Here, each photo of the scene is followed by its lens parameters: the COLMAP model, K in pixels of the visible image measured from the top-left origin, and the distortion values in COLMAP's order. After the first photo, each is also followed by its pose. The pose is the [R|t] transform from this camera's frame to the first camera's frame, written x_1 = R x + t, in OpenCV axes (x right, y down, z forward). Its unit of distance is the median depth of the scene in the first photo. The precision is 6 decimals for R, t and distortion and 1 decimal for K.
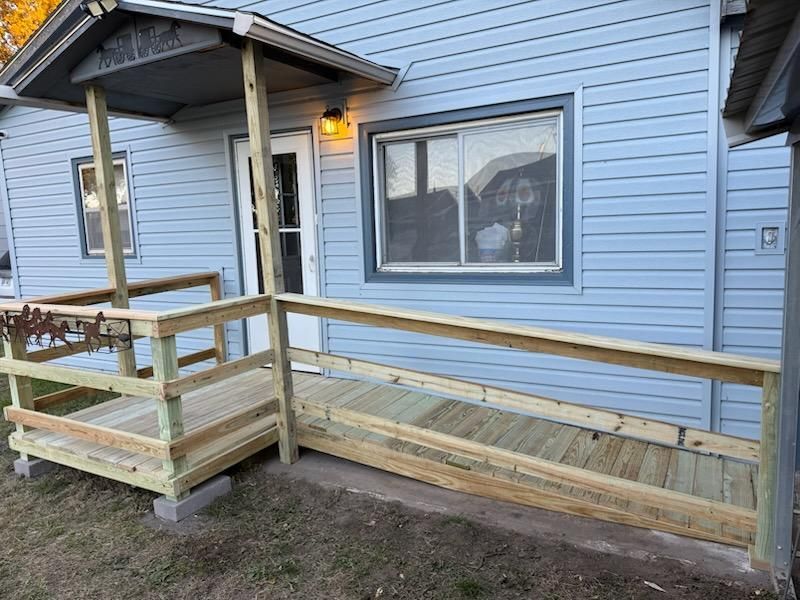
lens RADIAL K [[572.8, 0, 400.6], [0, 572.8, 298.2], [0, 0, 1]] dist [0.024688, -0.027818]
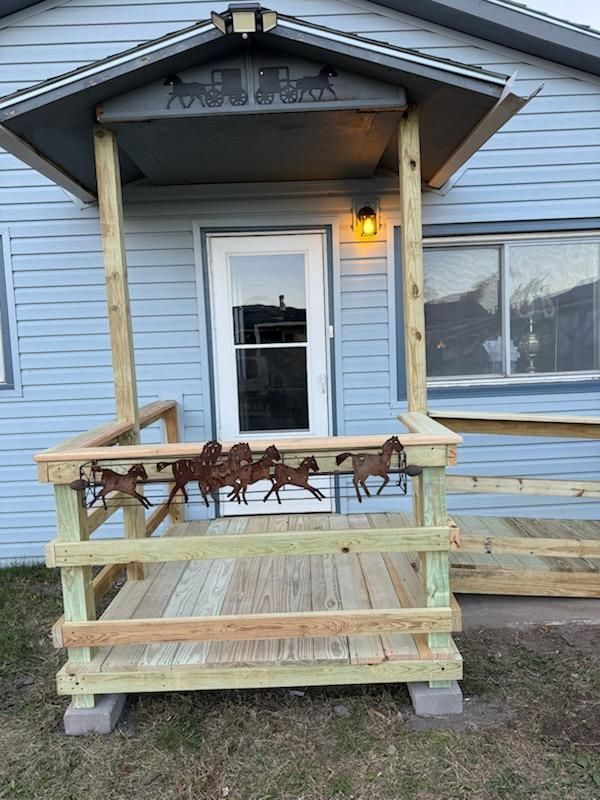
lens RADIAL K [[572.8, 0, 298.8], [0, 572.8, 399.8], [0, 0, 1]] dist [0.024688, -0.027818]
pose [[0.876491, -0.040142, 0.479743, -0.763957], [0.071210, 0.996366, -0.046730, 0.001837], [-0.476123, 0.075121, 0.876164, 0.345800]]
